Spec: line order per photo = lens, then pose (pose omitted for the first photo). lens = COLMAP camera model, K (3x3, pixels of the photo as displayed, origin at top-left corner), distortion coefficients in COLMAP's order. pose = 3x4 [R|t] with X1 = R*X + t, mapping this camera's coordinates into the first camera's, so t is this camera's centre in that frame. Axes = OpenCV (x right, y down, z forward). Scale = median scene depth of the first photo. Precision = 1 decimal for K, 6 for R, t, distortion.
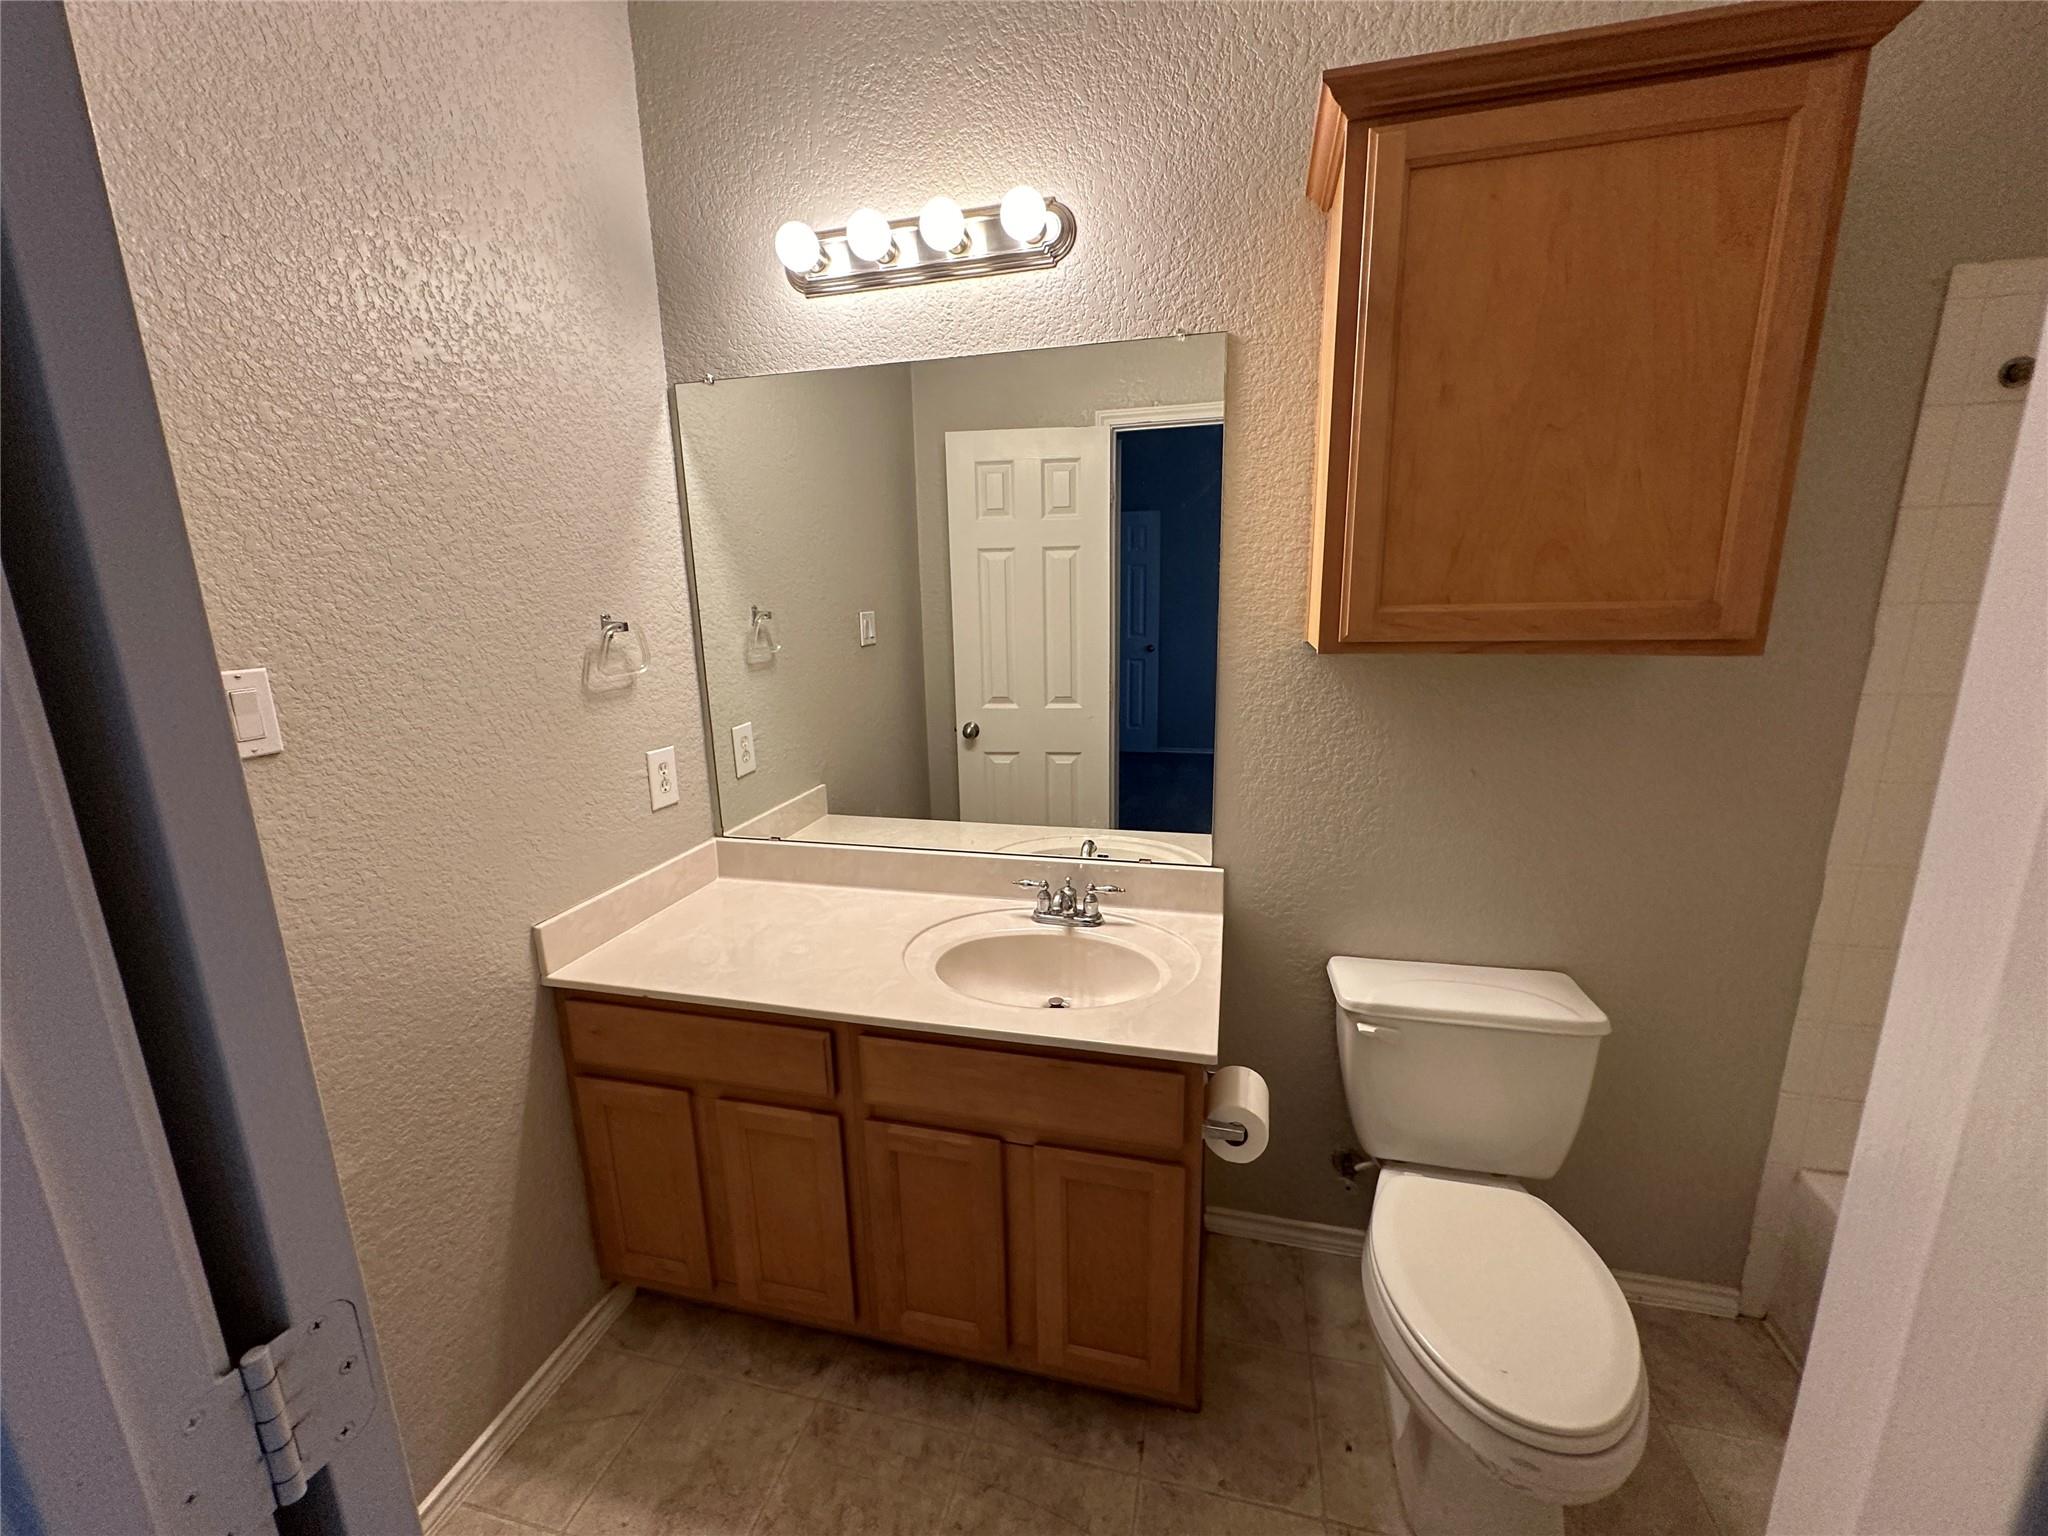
lens RADIAL K [[821.2, 0, 1023.6], [0, 821.2, 772.8], [0, 0, 1]] dist [-0.002164, 0.000772]
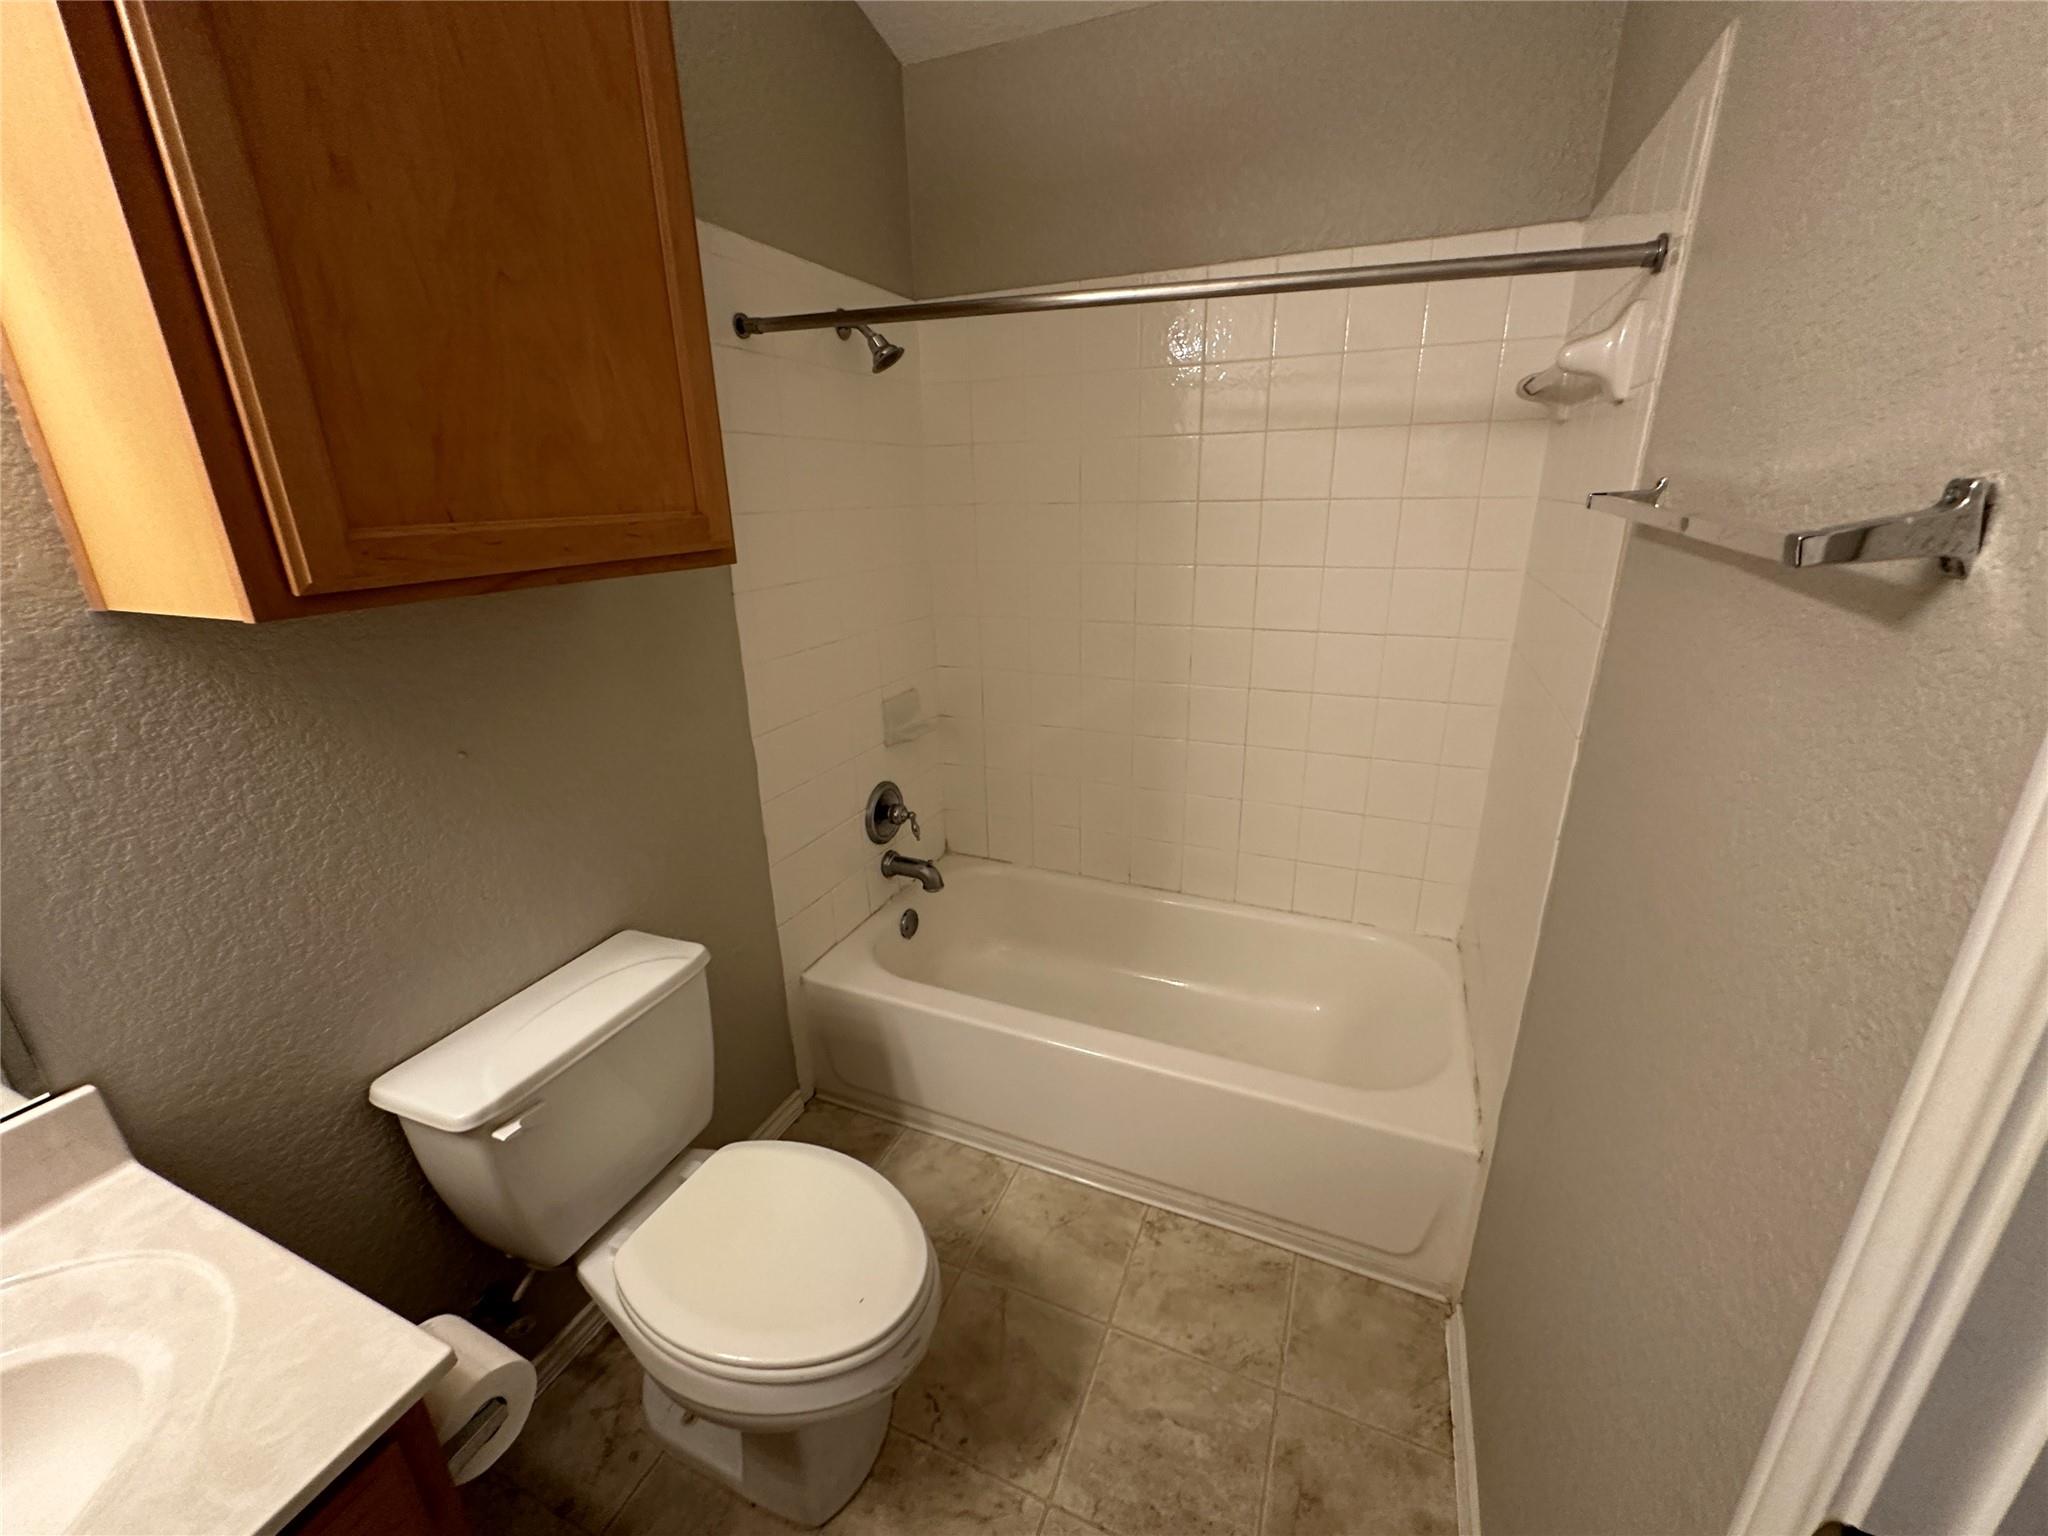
lens RADIAL K [[821.2, 0, 1020.5], [0, 821.2, 769.6], [0, 0, 1]] dist [-0.002164, 0.000772]
pose [[0.150179, -0.307230, 0.939711, -0.093923], [0.235451, 0.934257, 0.267819, -0.071862], [-0.960213, 0.181035, 0.212643, 0.369171]]
